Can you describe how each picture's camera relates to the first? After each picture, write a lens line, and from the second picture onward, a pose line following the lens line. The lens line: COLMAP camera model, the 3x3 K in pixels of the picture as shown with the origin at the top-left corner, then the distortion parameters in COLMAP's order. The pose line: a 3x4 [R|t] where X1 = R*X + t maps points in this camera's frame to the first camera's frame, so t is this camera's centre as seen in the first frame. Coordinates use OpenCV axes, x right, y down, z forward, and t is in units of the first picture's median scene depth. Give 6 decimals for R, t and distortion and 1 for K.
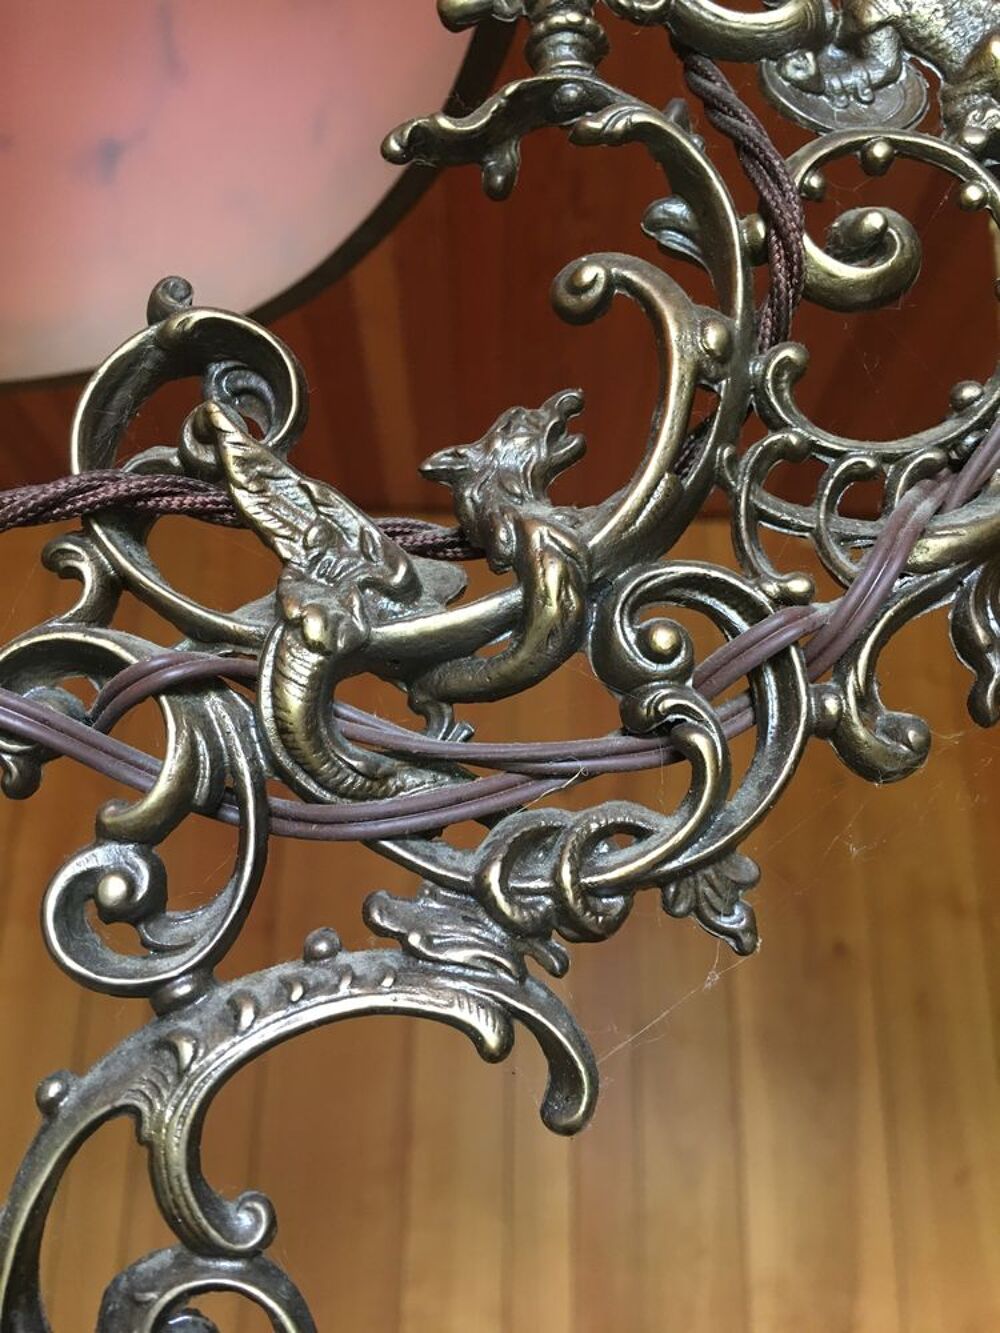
lens RADIAL K [[1124.0, 0, 523.3], [0, 1124.0, 669.2], [0, 0, 1]] dist [0.080521, -0.113704]
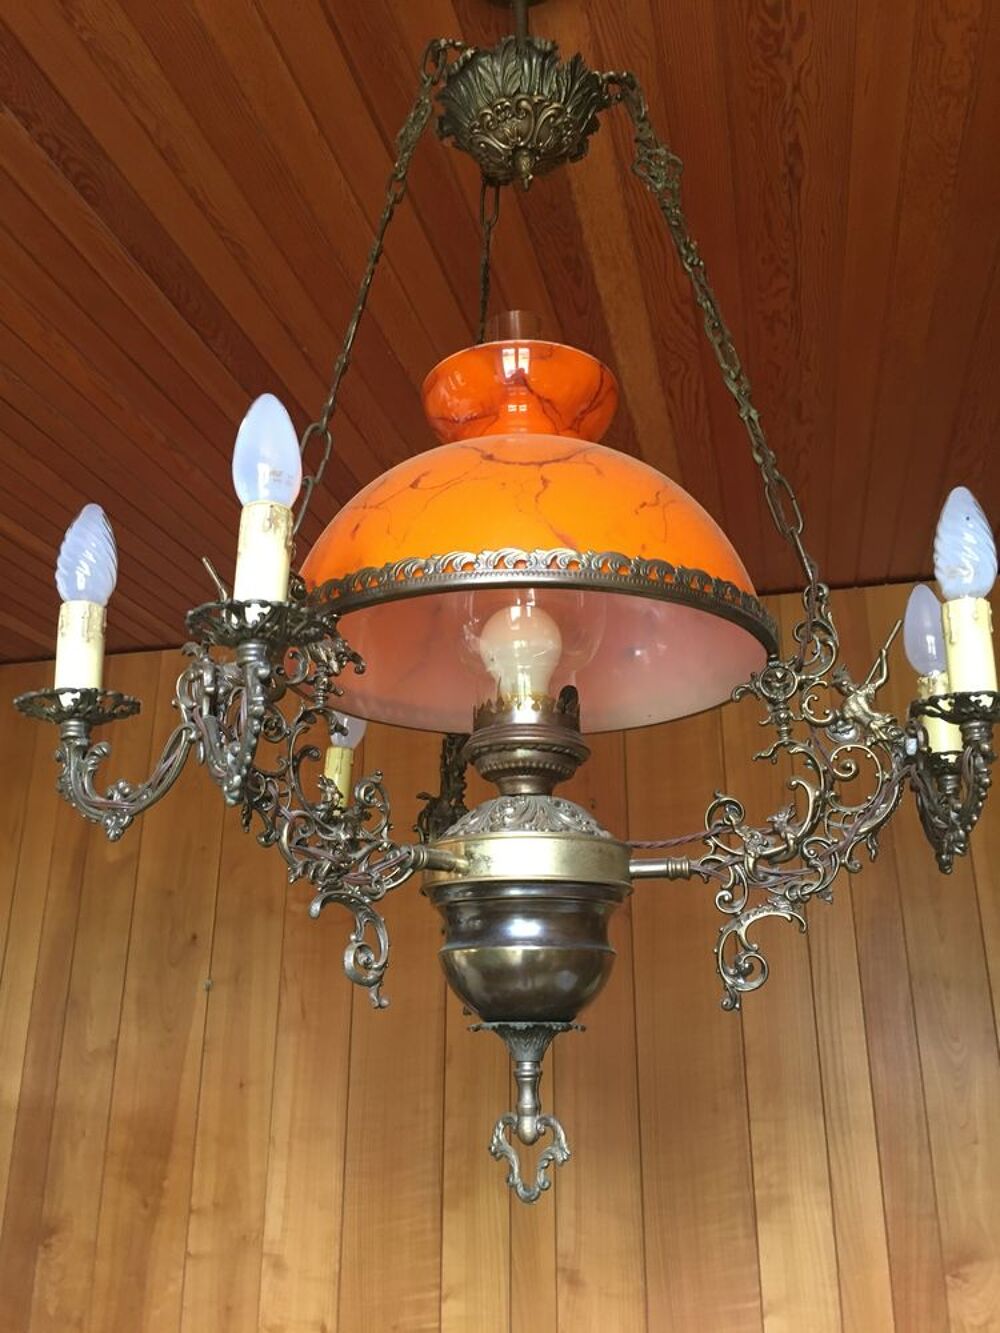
lens RADIAL K [[1124.0, 0, 523.3], [0, 1124.0, 669.2], [0, 0, 1]] dist [0.080521, -0.113704]
pose [[0.966716, -0.097029, -0.236739, 0.154933], [0.099829, 0.995005, -0.000162, -1.117005], [0.235572, -0.023477, 0.971573, -5.041859]]
